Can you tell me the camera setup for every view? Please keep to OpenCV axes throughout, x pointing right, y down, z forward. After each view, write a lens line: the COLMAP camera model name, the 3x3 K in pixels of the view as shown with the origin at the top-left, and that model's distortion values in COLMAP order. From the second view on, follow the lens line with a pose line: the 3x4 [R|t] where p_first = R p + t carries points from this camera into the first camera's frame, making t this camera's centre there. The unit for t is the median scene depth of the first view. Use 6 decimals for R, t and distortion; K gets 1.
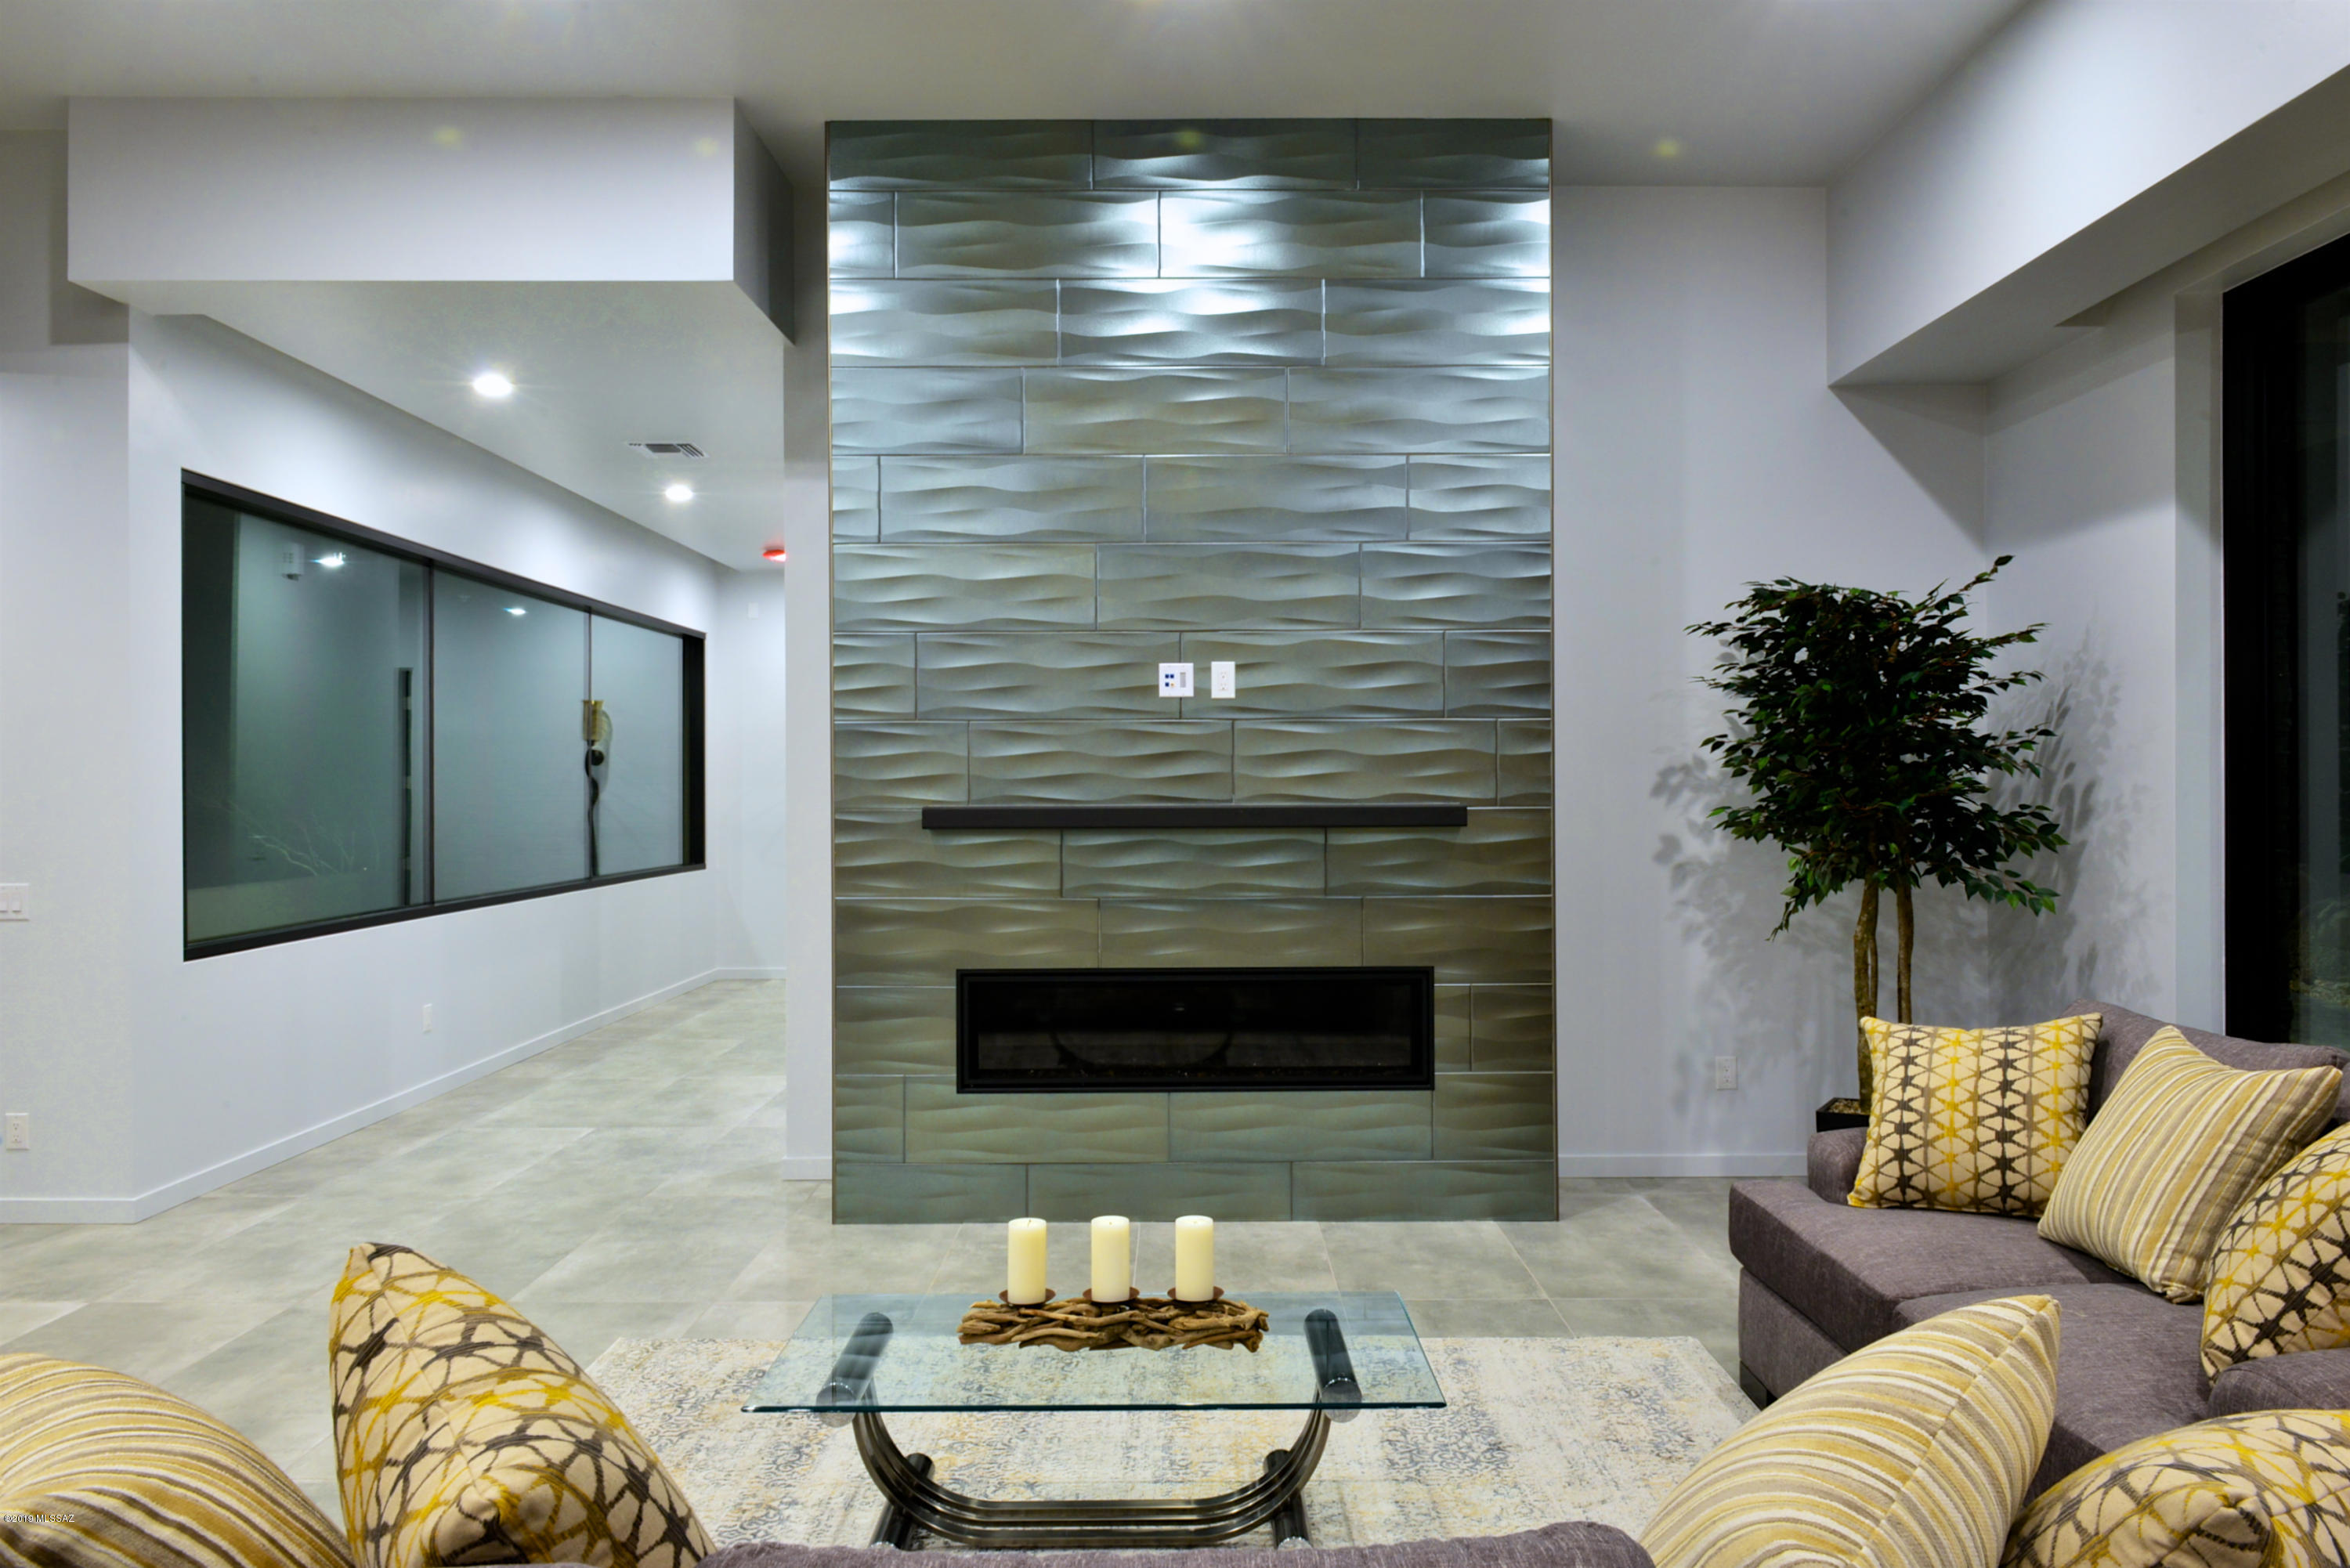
lens RADIAL K [[1609.7, 0, 1175.0], [0, 1609.7, 784.0], [0, 0, 1]] dist [0.038678, -0.073239]
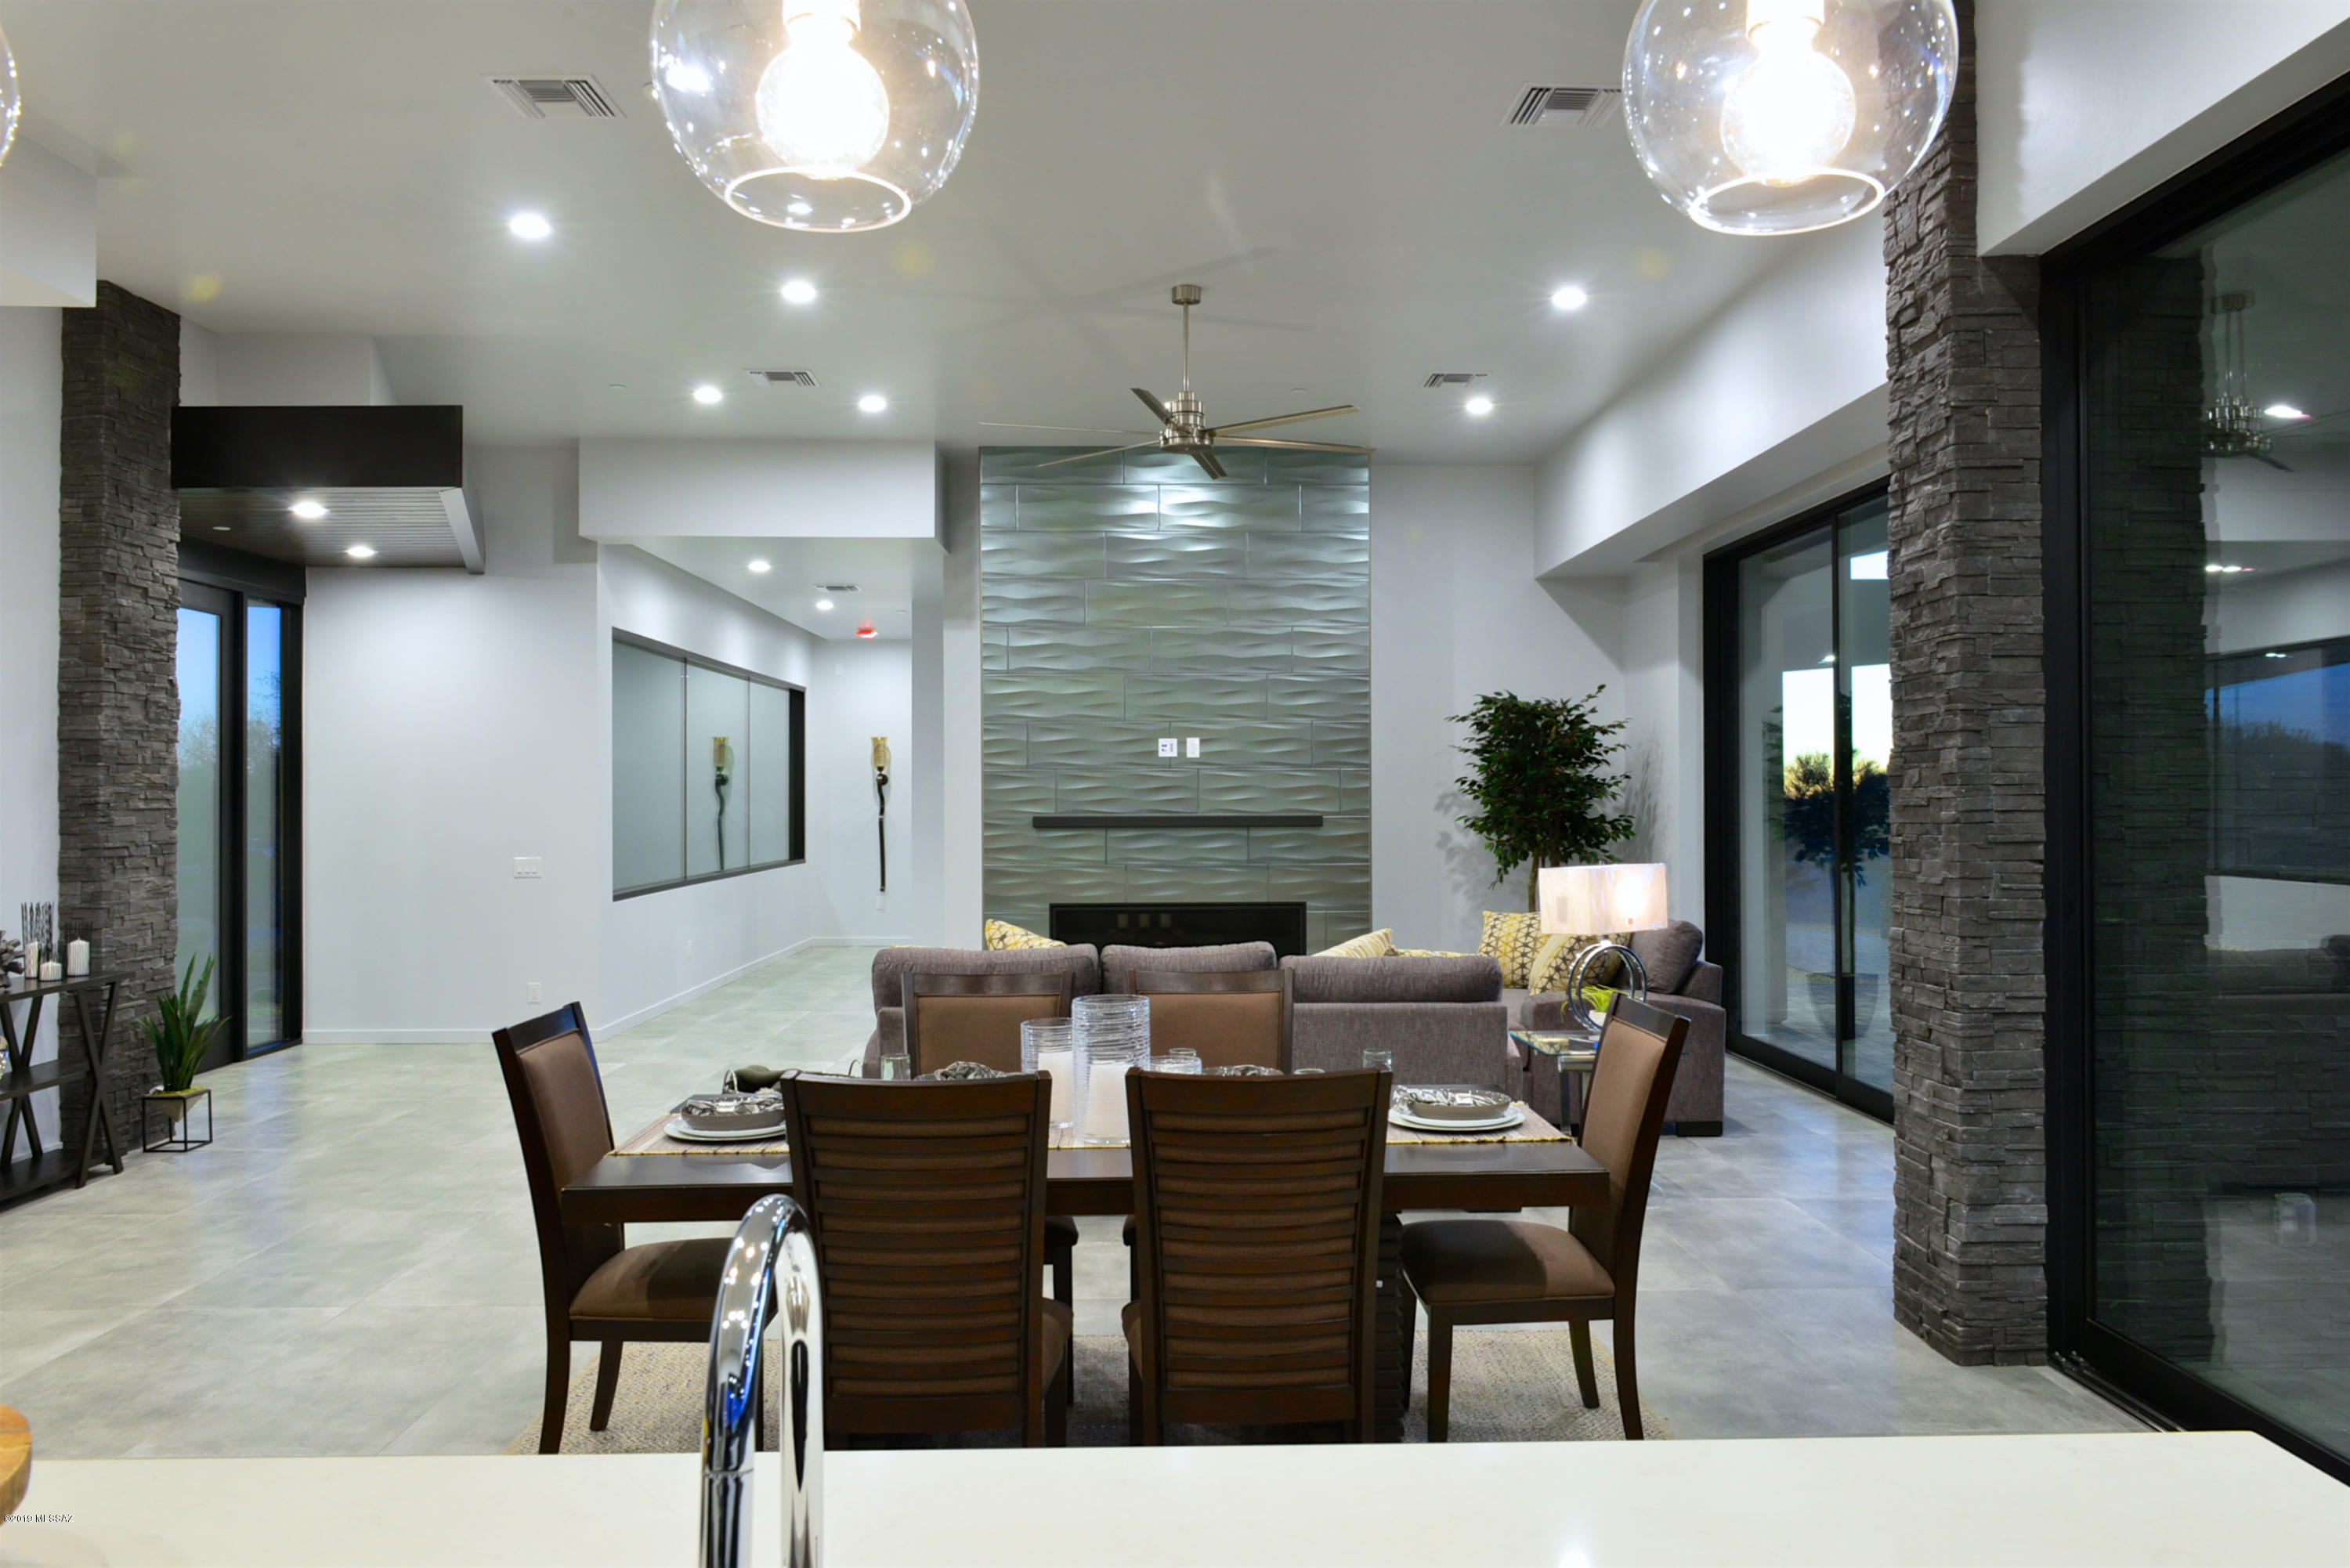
lens RADIAL K [[1727.4, 0, 1175.0], [0, 1727.4, 784.0], [0, 0, 1]] dist [0.000211, -0.002662]
pose [[0.999736, 0.001477, 0.022942, -0.036463], [-0.001332, 0.999979, -0.006327, -0.009832], [-0.022951, 0.006295, 0.999717, -0.986585]]
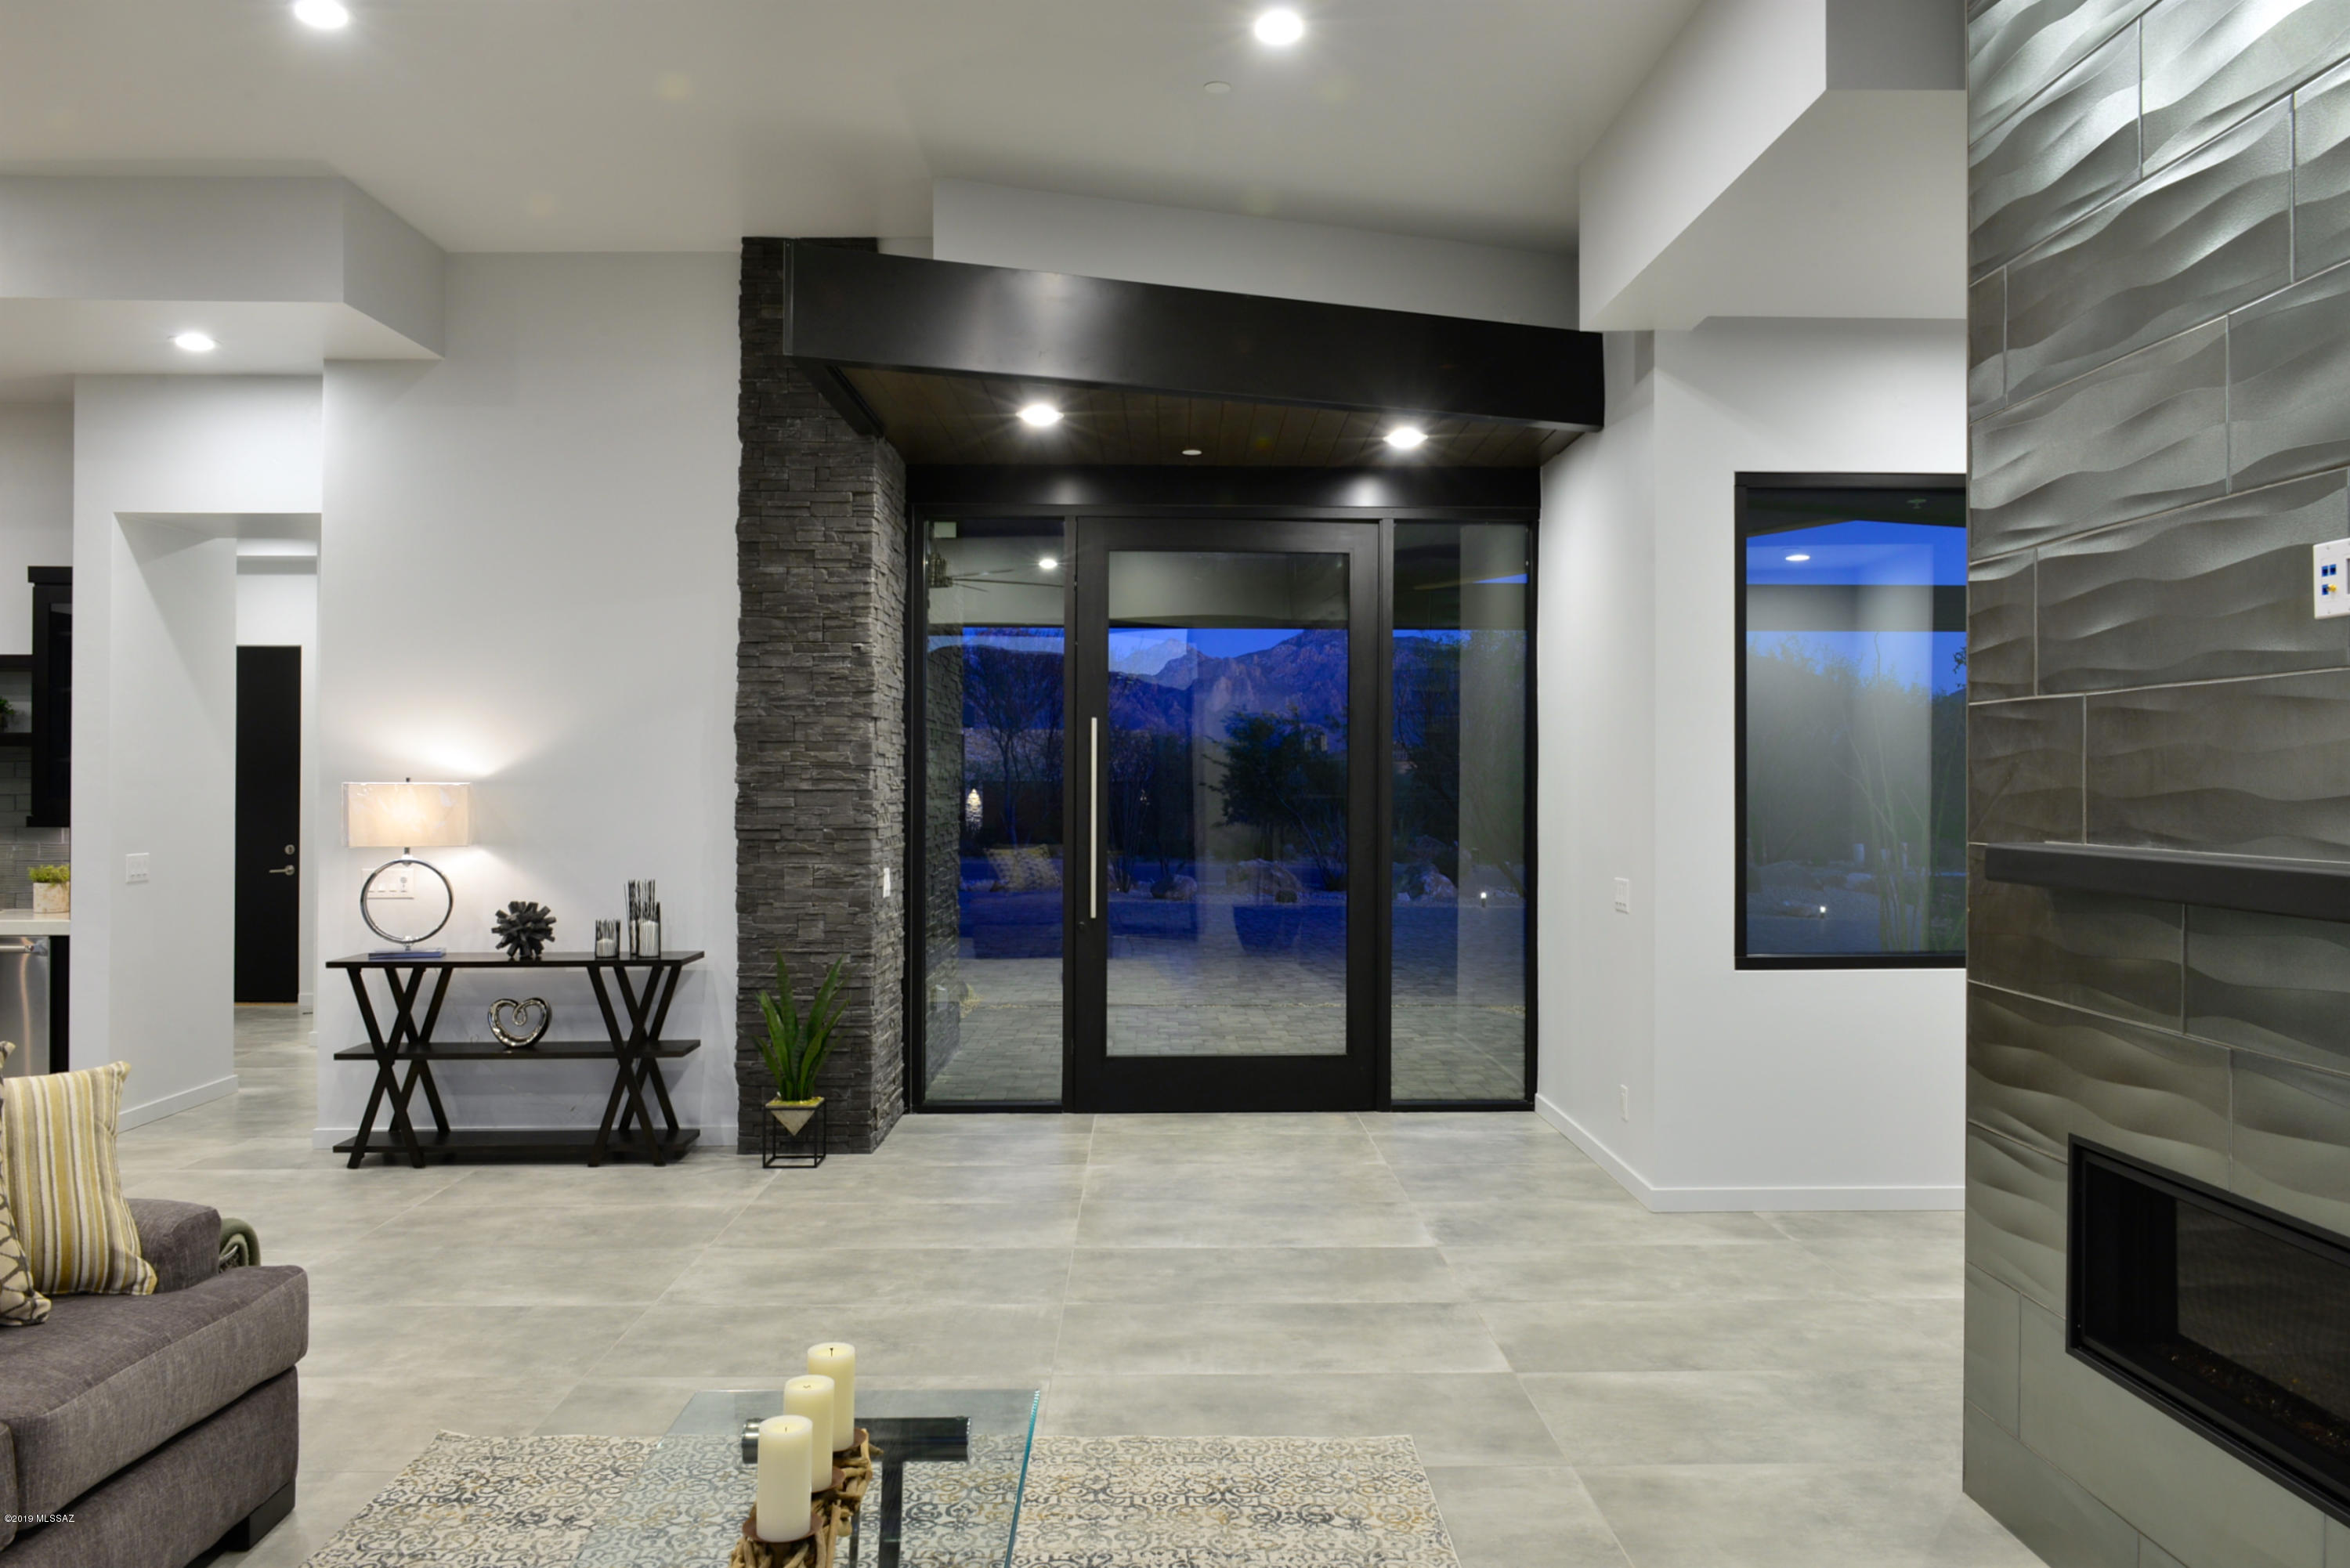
lens RADIAL K [[1711.3, 0, 1186.8], [0, 1711.3, 781.0], [0, 0, 1]] dist [-0.005664, -0.010468]
pose [[0.030200, 0.003127, -0.999539, 0.451027], [-0.002925, 0.999991, 0.003040, -0.008678], [0.999540, 0.002832, 0.030209, 0.673740]]
